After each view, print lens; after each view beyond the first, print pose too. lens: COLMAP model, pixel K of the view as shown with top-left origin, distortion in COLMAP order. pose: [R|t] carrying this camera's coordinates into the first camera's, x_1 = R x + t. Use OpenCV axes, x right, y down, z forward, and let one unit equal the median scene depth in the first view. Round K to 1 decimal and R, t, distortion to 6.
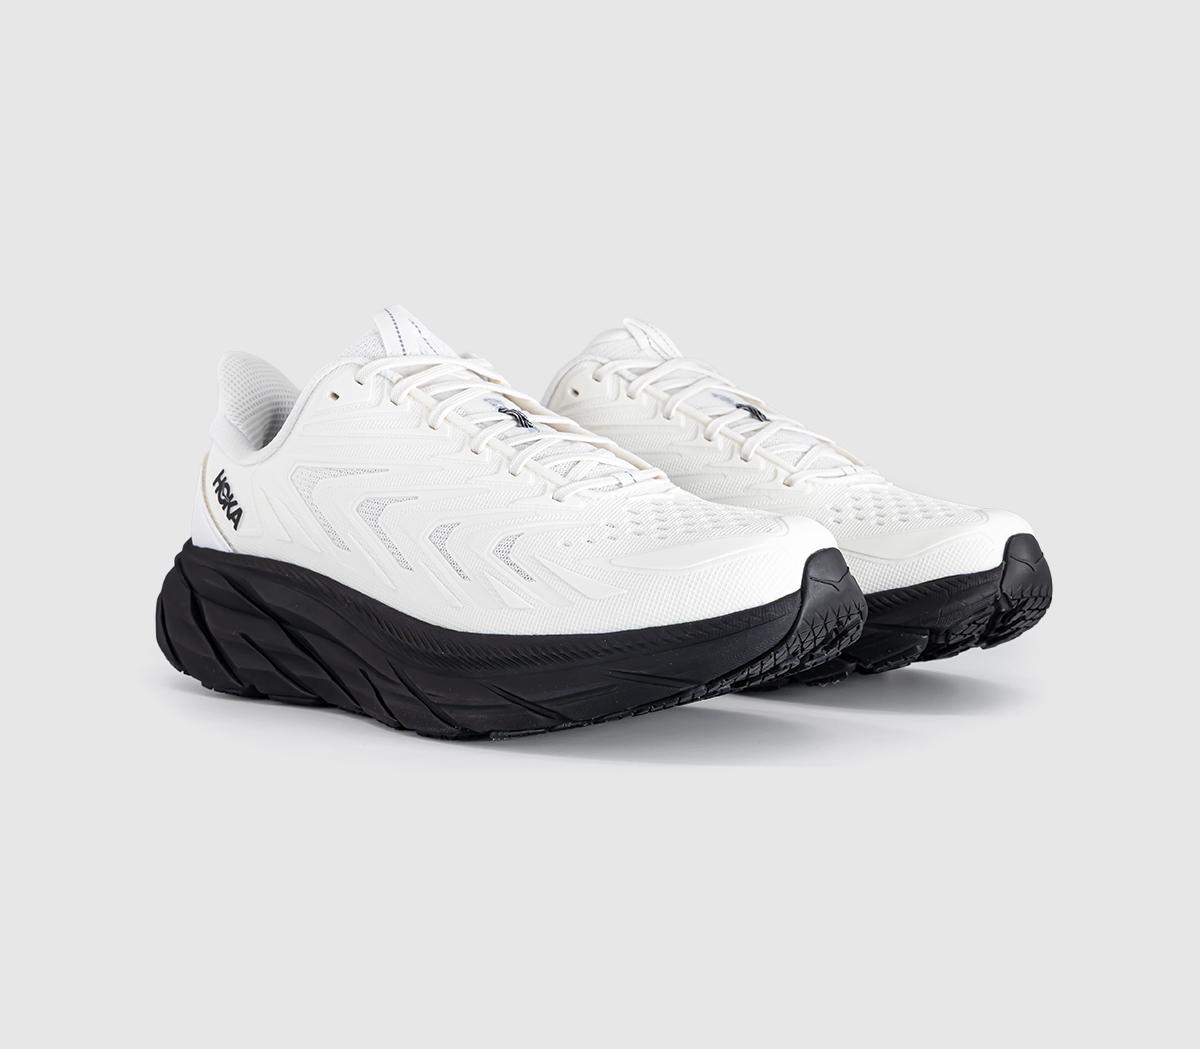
lens RADIAL K [[1785.7, 0, 600.0], [0, 1785.7, 524.5], [0, 0, 1]] dist [0.041405, 0.030734]
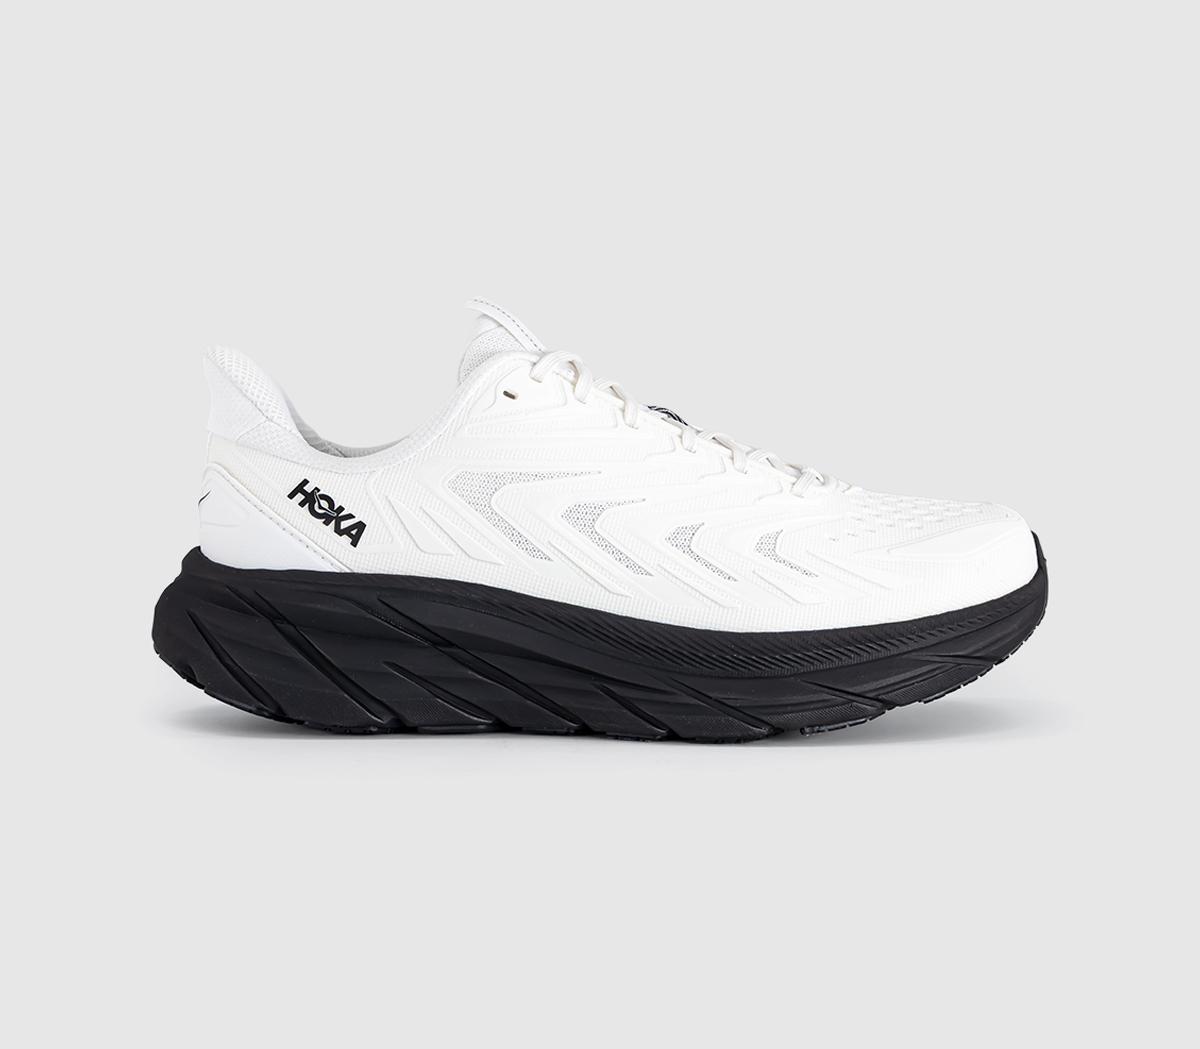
lens RADIAL K [[1785.7, 0, 600.0], [0, 1785.7, 524.5], [0, 0, 1]] dist [0.041405, 0.030734]
pose [[0.787805, -0.054316, 0.613525, -0.671291], [0.043609, 0.998523, 0.032403, -0.032333], [-0.614379, 0.001227, 0.789010, 0.237041]]
